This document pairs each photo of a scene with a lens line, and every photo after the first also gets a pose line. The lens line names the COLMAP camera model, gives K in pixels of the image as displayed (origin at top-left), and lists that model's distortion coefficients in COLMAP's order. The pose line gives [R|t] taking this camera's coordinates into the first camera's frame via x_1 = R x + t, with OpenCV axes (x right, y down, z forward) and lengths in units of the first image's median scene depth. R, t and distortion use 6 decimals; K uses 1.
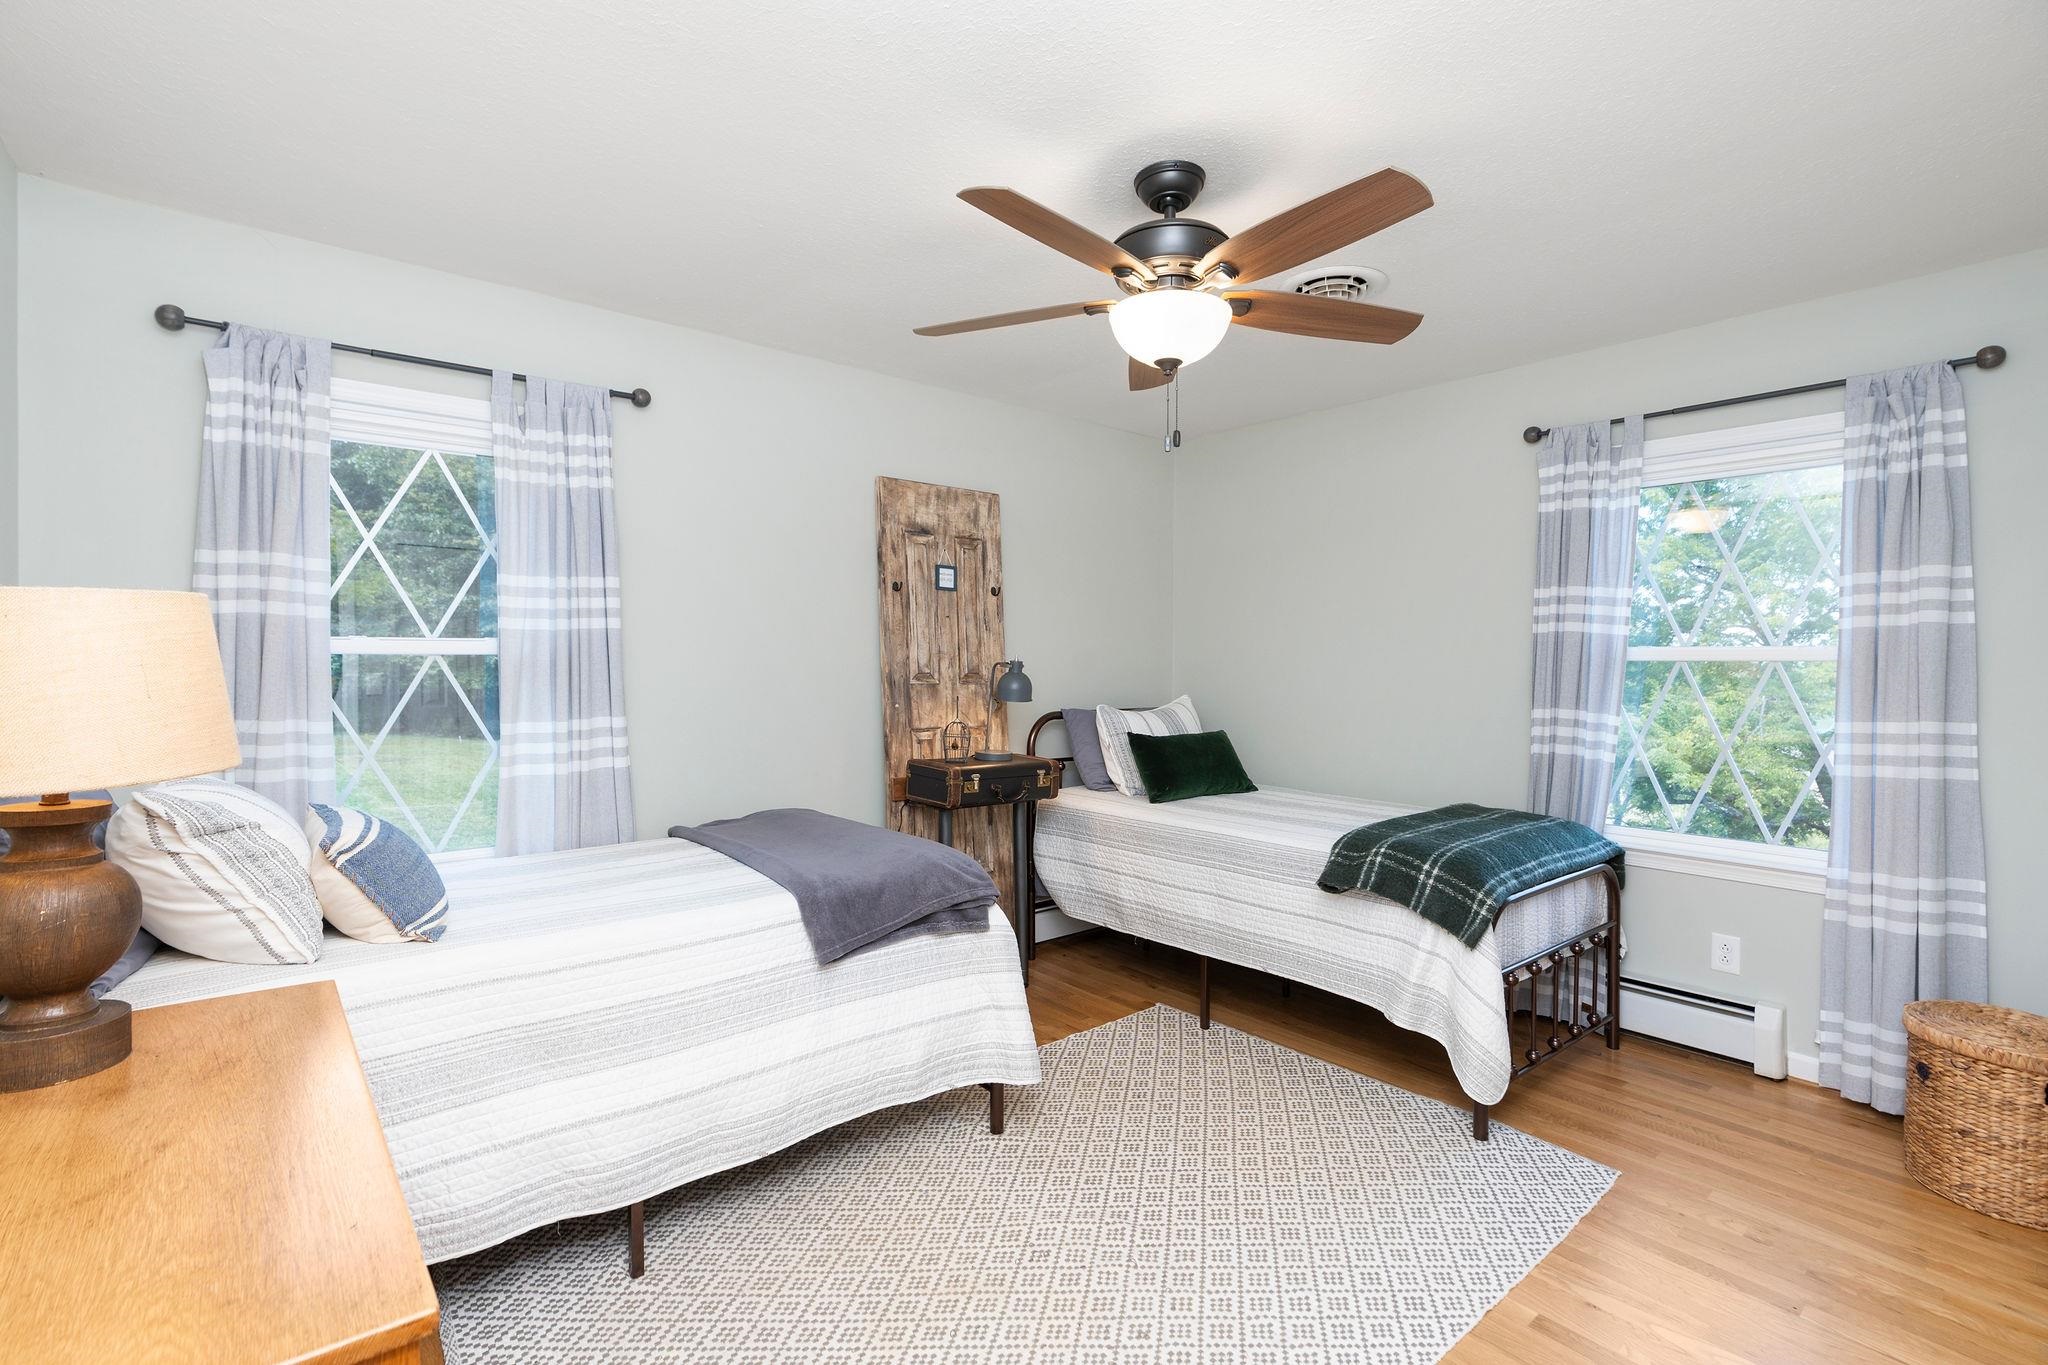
lens RADIAL K [[937.5, 0, 1026.4], [0, 937.5, 668.5], [0, 0, 1]] dist [-0.005563, 0.000445]
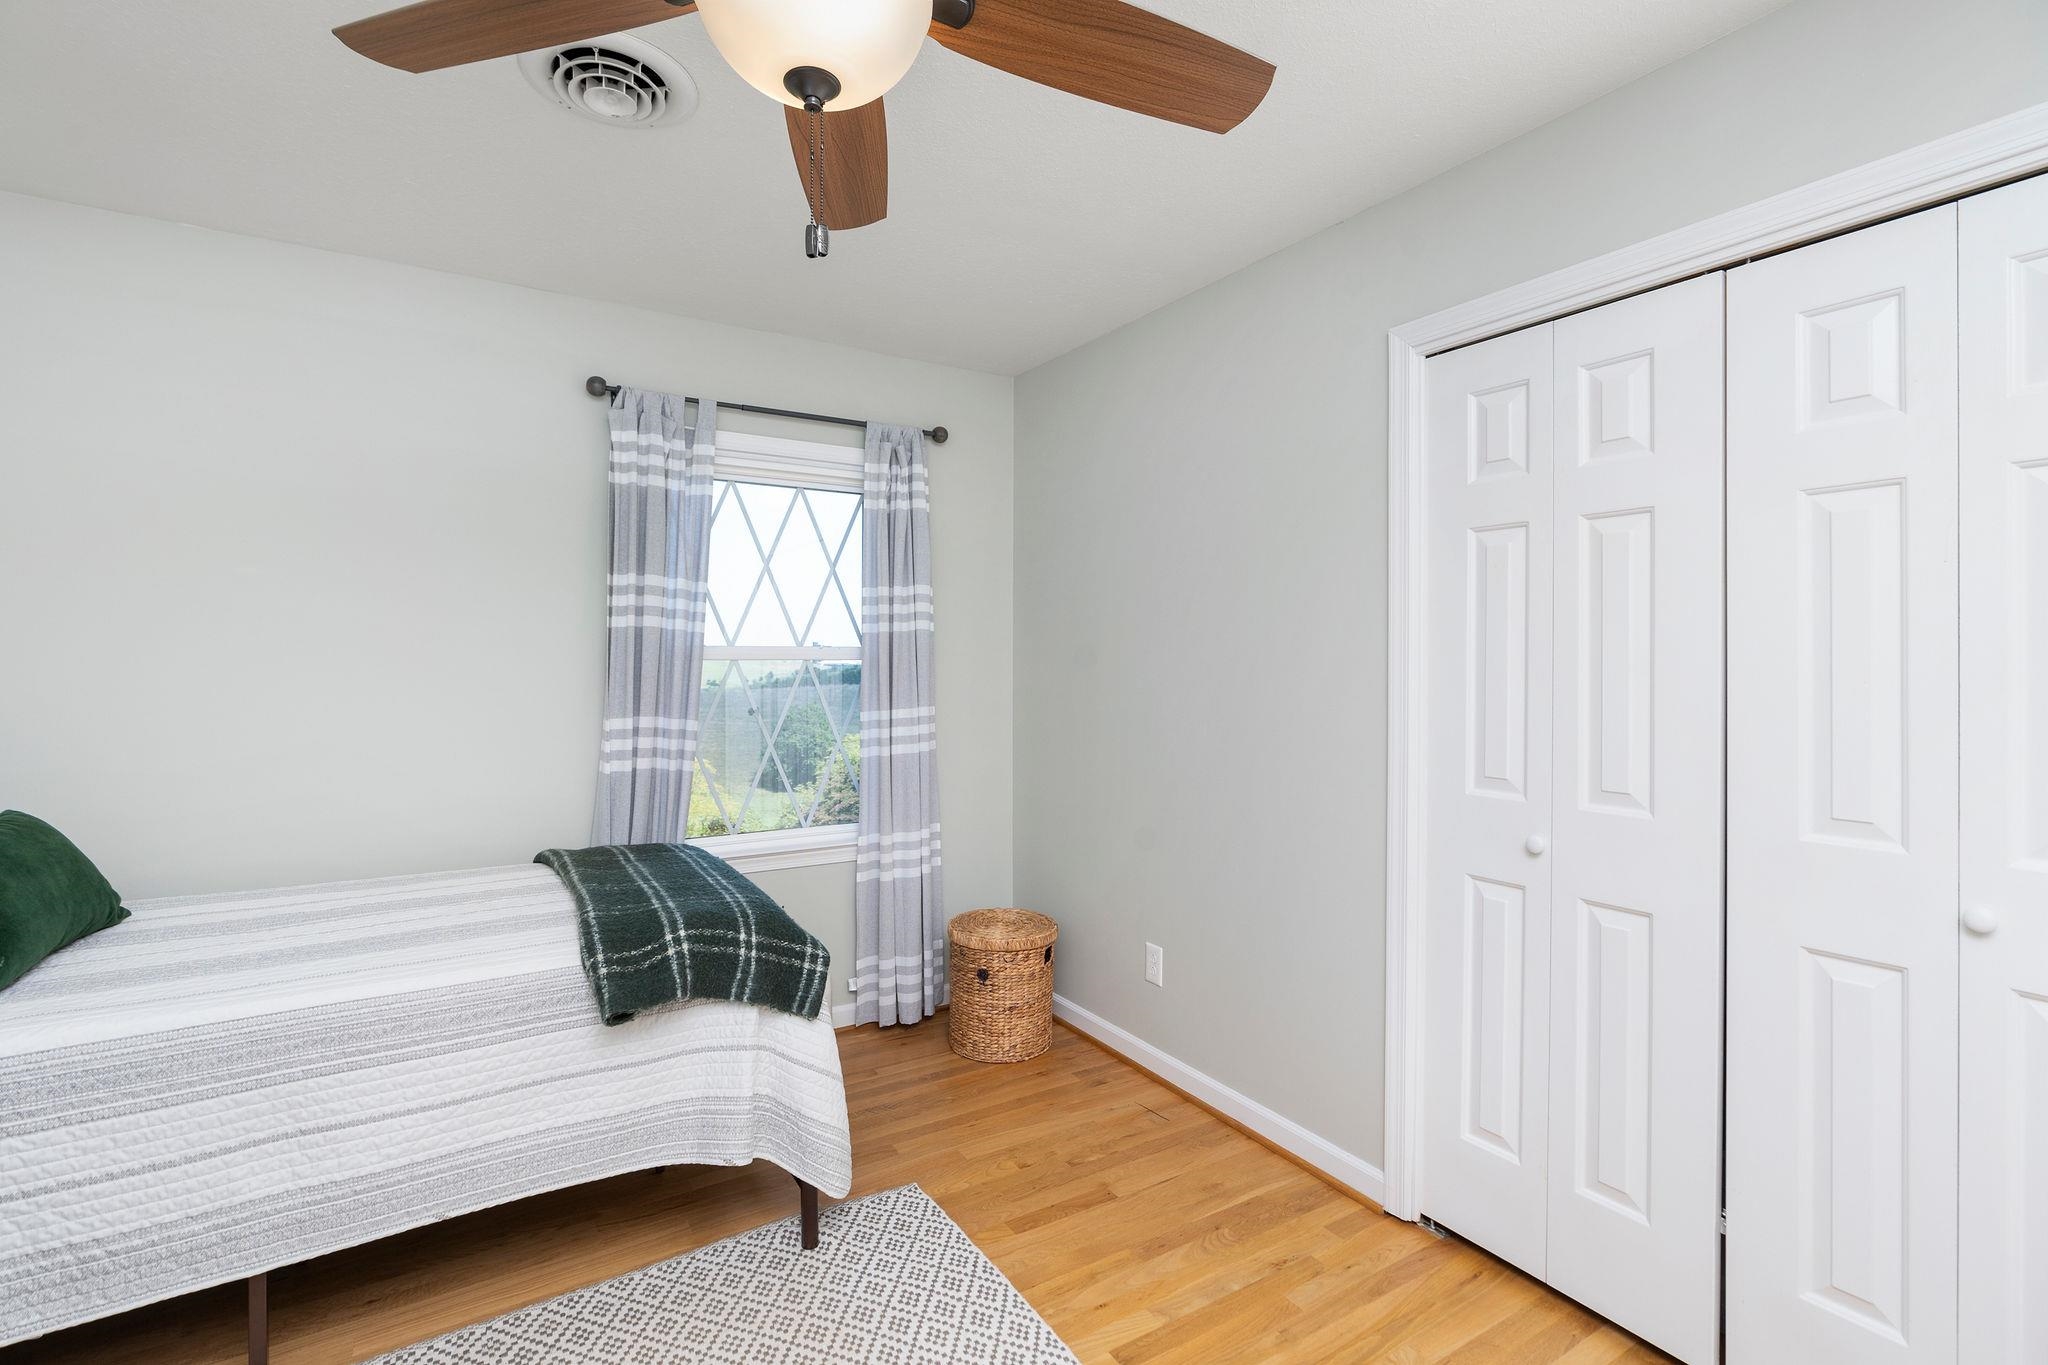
lens RADIAL K [[937.5, 0, 1009.8], [0, 937.5, 655.1], [0, 0, 1]] dist [-0.005563, 0.000445]
pose [[0.150511, -0.001278, 0.988608, -0.243769], [0.009707, 0.999953, -0.000185, -0.010478], [-0.988561, 0.009624, 0.150516, 0.574081]]
